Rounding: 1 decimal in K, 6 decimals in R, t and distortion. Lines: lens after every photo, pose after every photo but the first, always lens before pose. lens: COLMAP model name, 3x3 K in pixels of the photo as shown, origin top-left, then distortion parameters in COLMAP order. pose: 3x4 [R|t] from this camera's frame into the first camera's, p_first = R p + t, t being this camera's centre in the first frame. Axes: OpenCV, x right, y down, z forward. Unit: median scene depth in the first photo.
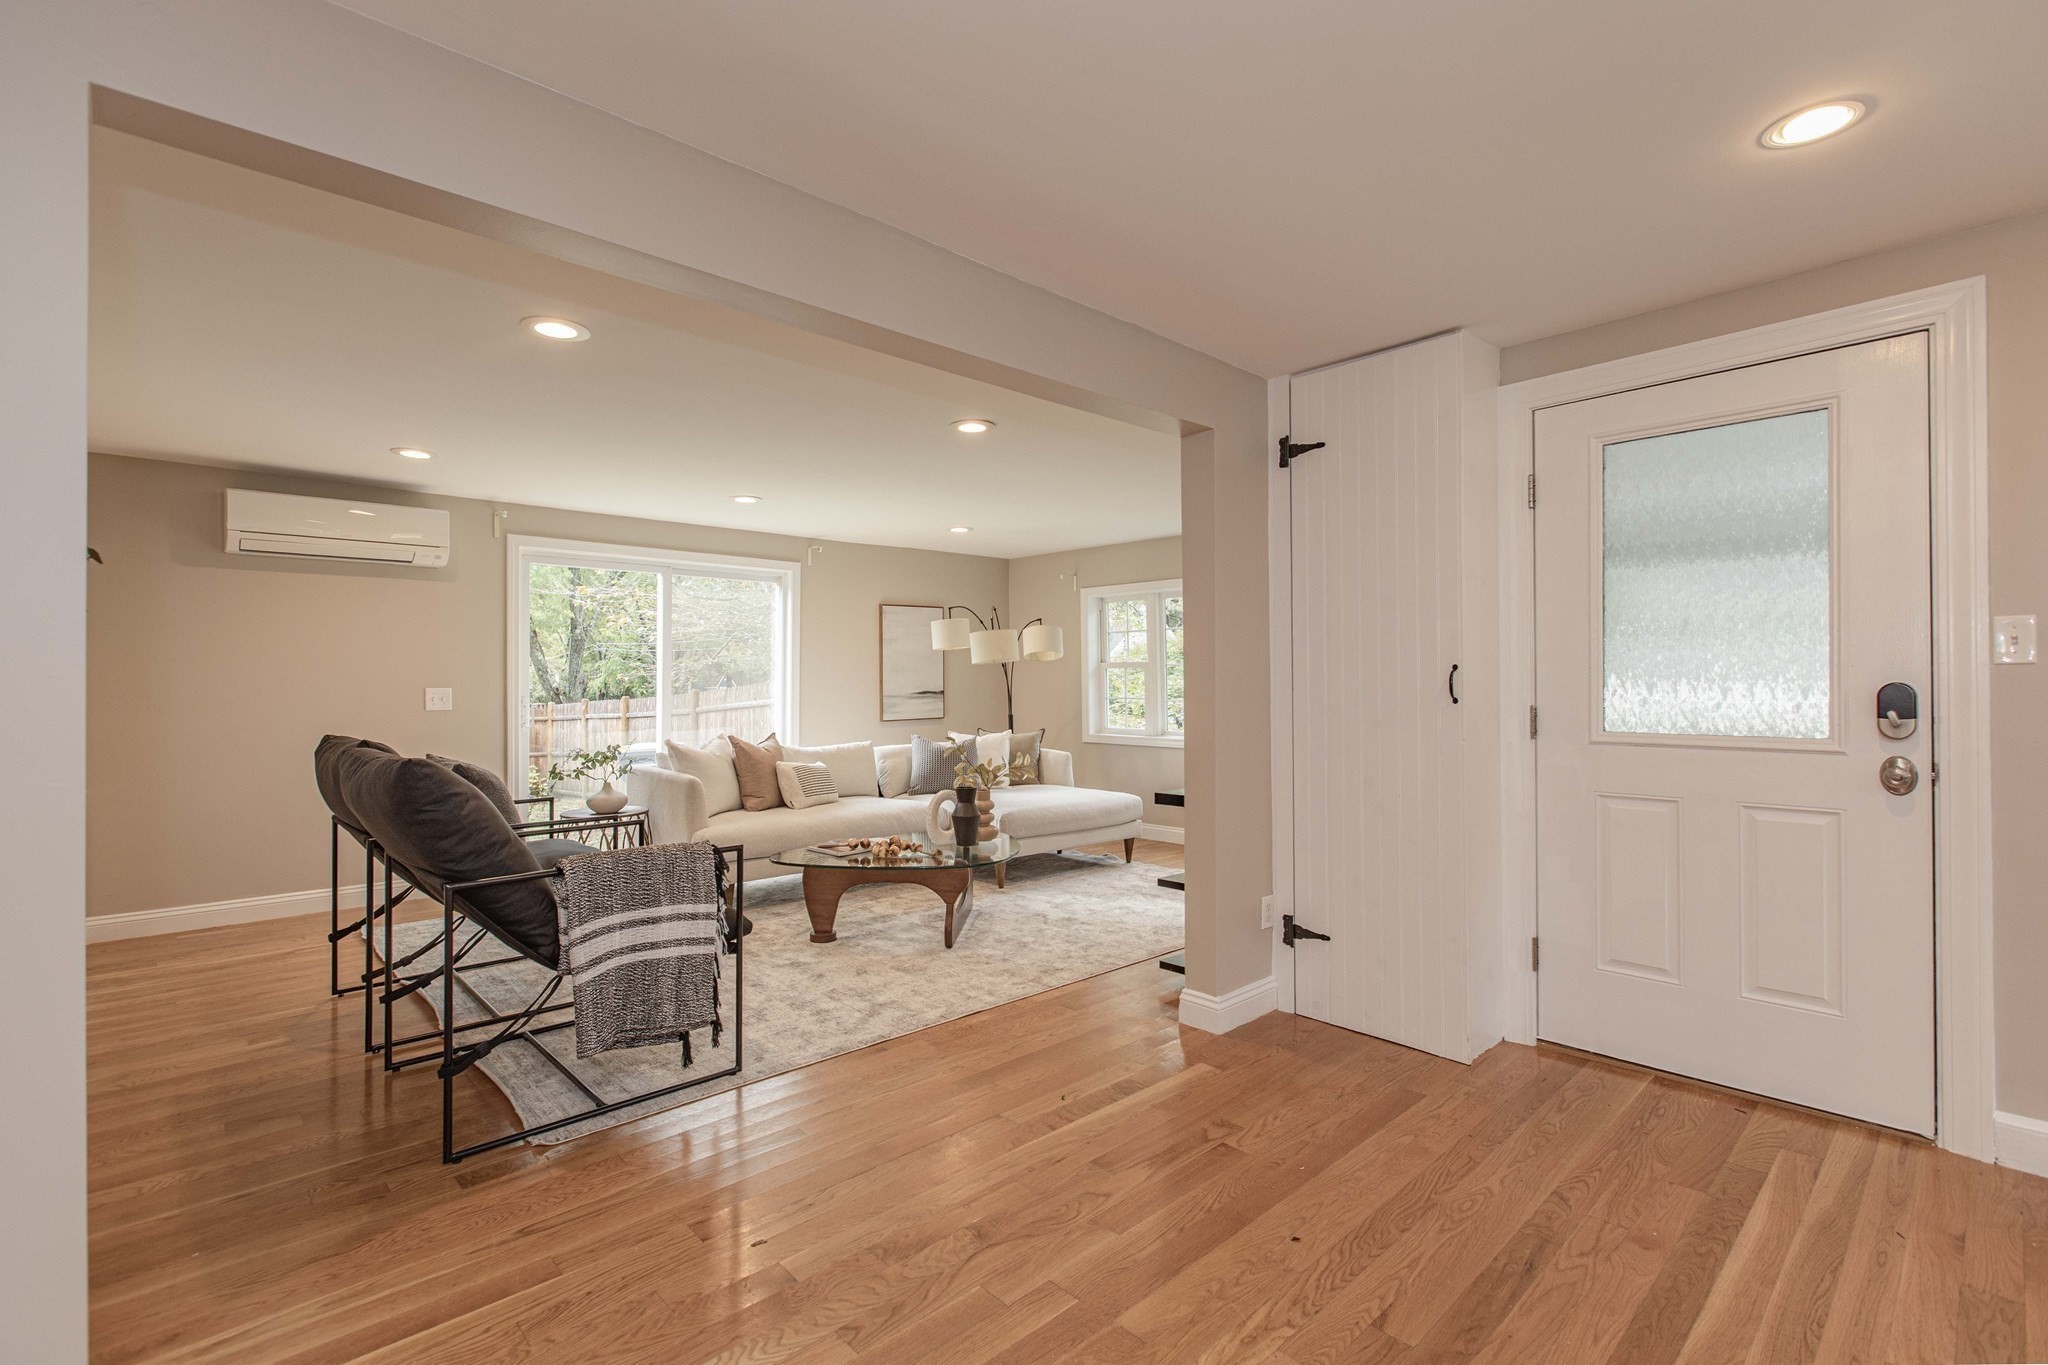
lens RADIAL K [[932.8, 0, 1024.0], [0, 932.8, 682.5], [0, 0, 1]] dist [0.003091, -0.000126]
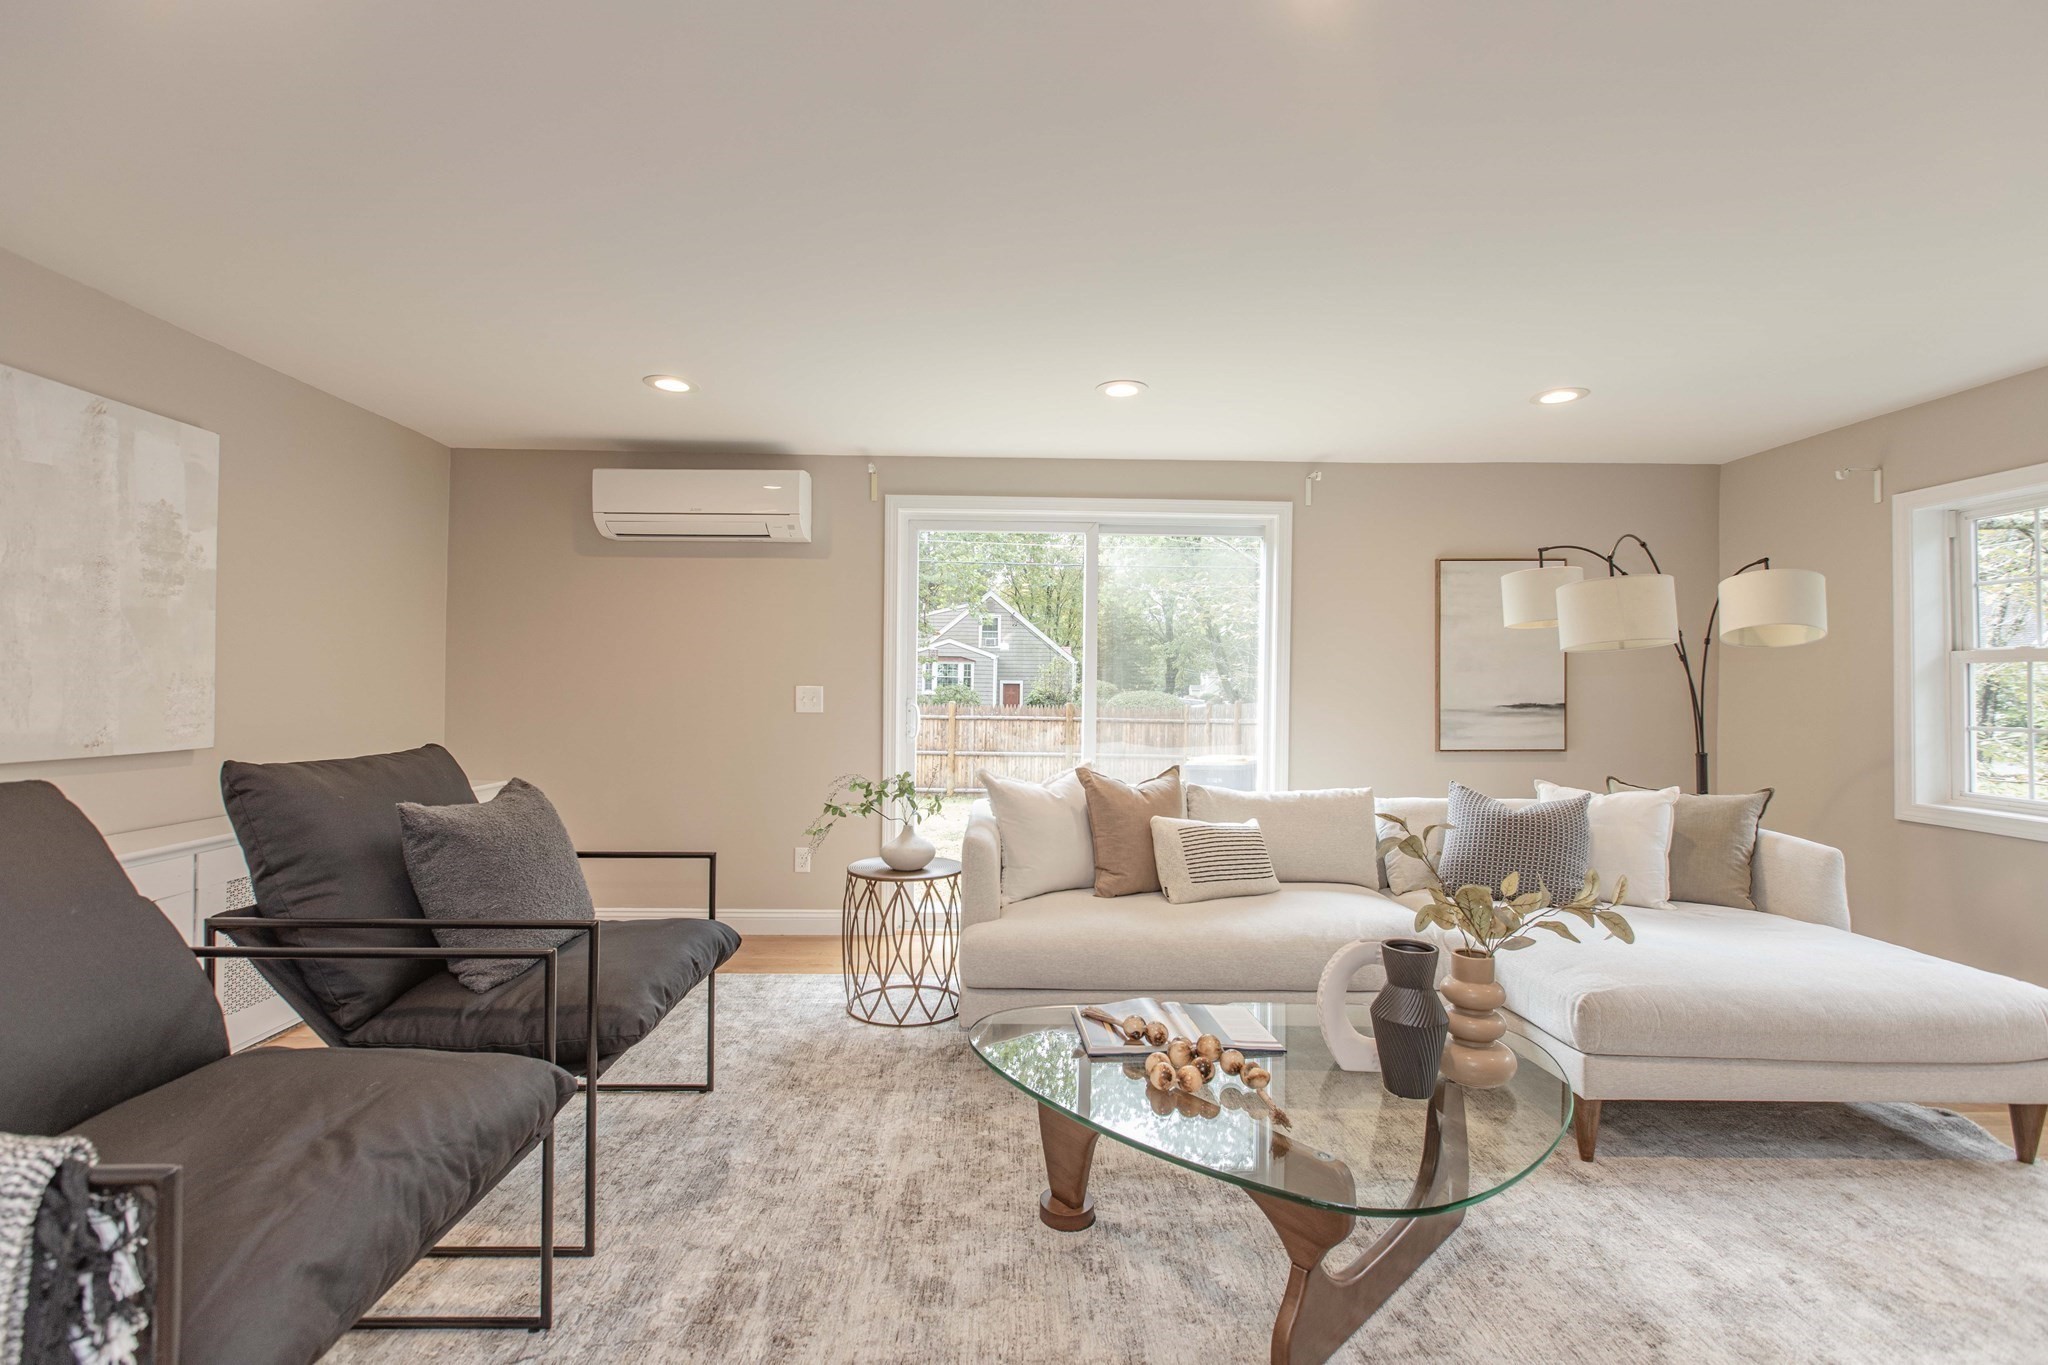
lens RADIAL K [[920.0, 0, 1024.0], [0, 920.0, 682.5], [0, 0, 1]] dist [0.001255, -0.000497]
pose [[0.741830, 0.008322, -0.670537, 0.079116], [-0.012587, 0.999920, -0.001515, 0.001757], [0.670470, 0.009563, 0.741875, 0.594464]]
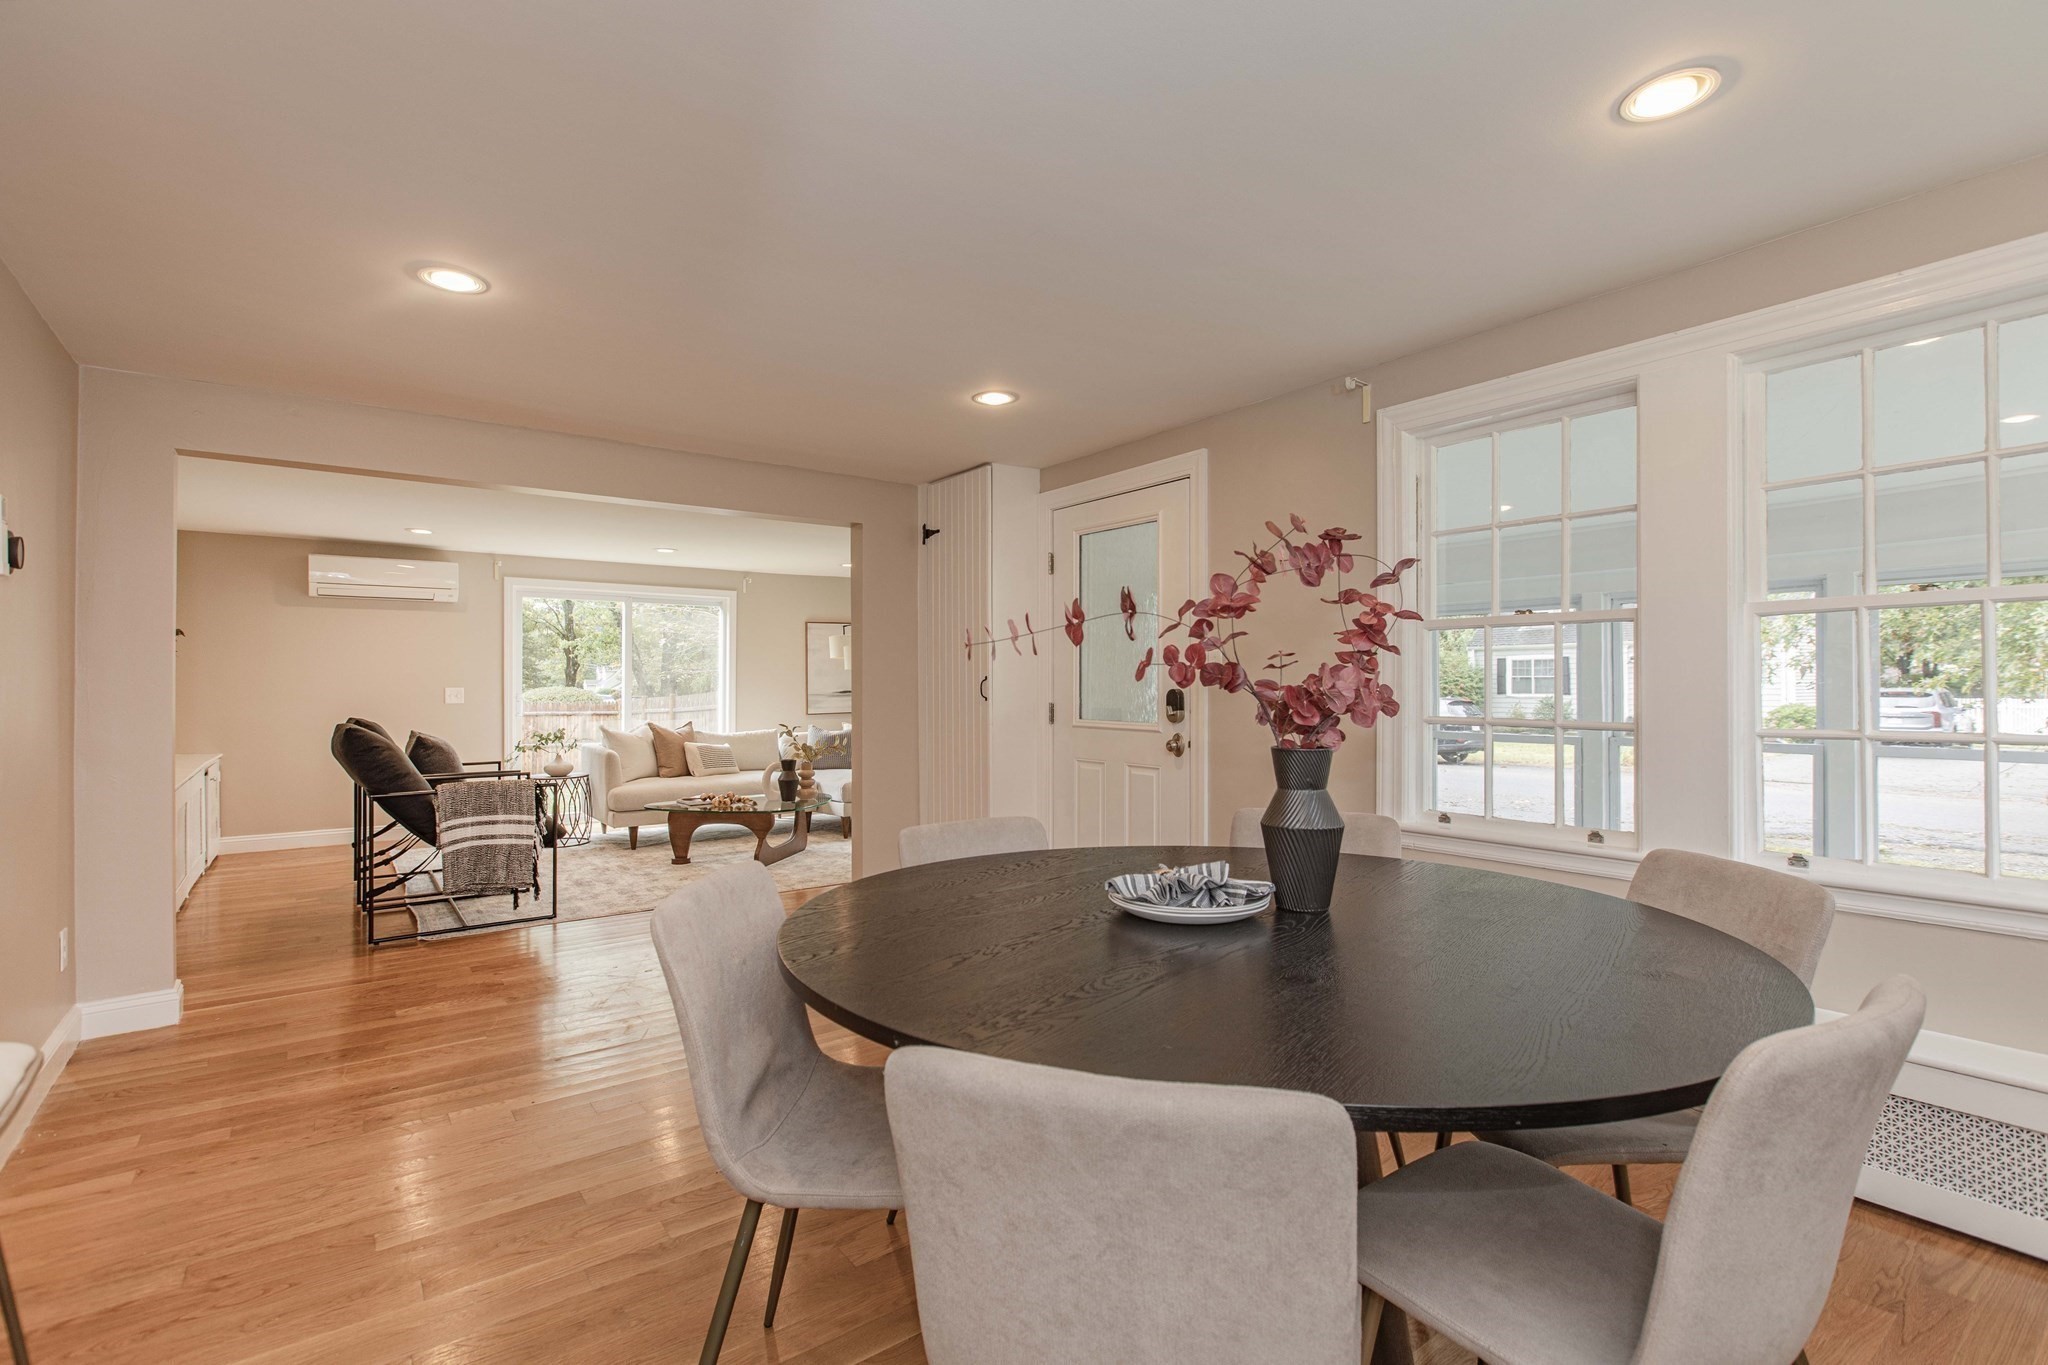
lens RADIAL K [[932.8, 0, 1024.0], [0, 932.8, 682.5], [0, 0, 1]] dist [0.003091, -0.000126]
pose [[0.993889, 0.002565, -0.110358, 0.443998], [-0.002433, 0.999996, 0.001335, -0.006695], [0.110361, -0.001058, 0.993891, -0.355616]]
